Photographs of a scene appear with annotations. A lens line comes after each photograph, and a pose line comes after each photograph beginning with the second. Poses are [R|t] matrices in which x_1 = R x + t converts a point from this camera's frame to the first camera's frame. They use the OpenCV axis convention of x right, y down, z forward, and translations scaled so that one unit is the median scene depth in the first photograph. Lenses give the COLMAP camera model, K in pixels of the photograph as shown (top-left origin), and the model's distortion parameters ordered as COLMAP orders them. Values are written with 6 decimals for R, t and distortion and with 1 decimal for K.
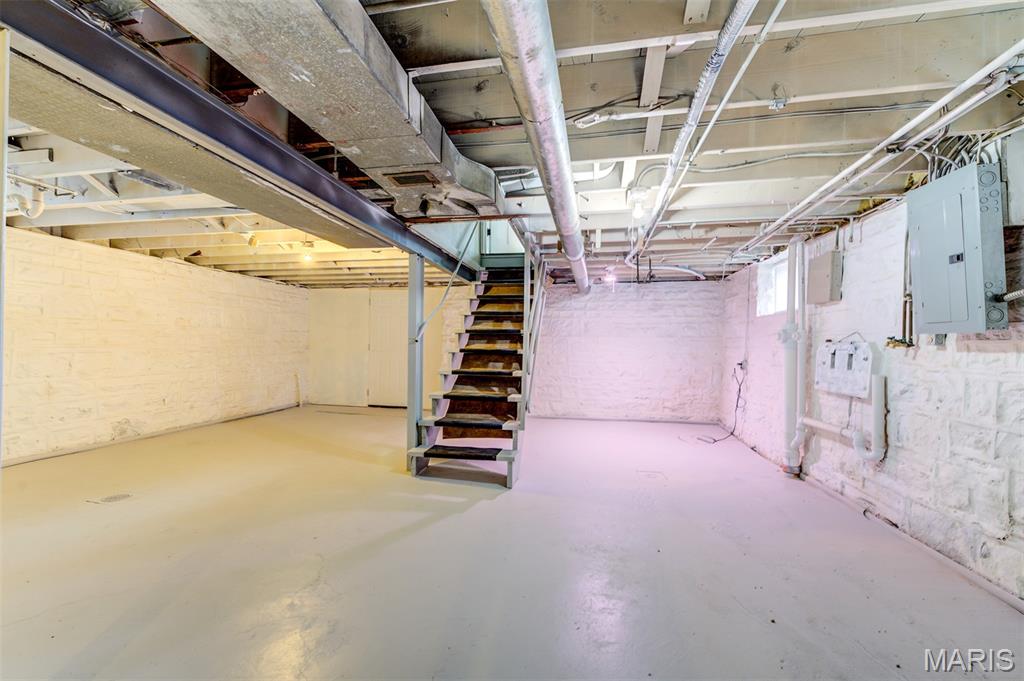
lens RADIAL K [[401.8, 0, 512.4], [0, 401.8, 342.3], [0, 0, 1]] dist [0.003635, 0.000324]
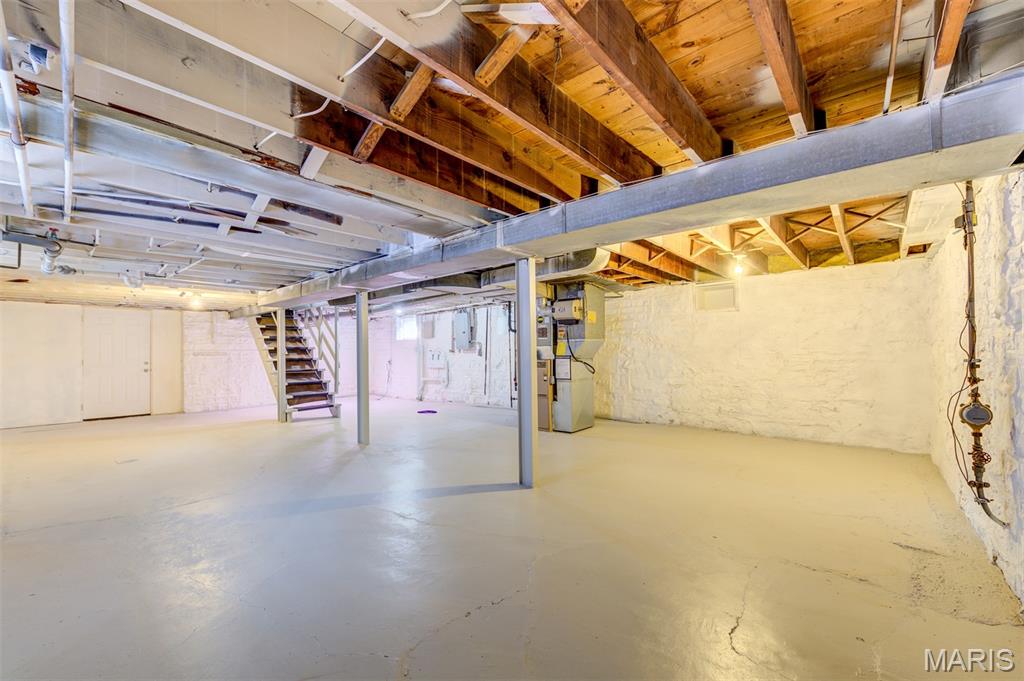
lens RADIAL K [[401.8, 0, 513.4], [0, 401.8, 344.6], [0, 0, 1]] dist [0.003635, 0.000324]
pose [[0.502911, -0.006077, 0.864317, -1.477517], [0.014628, 0.999892, -0.001481, -0.037094], [-0.864214, 0.013388, 0.502946, -1.024312]]
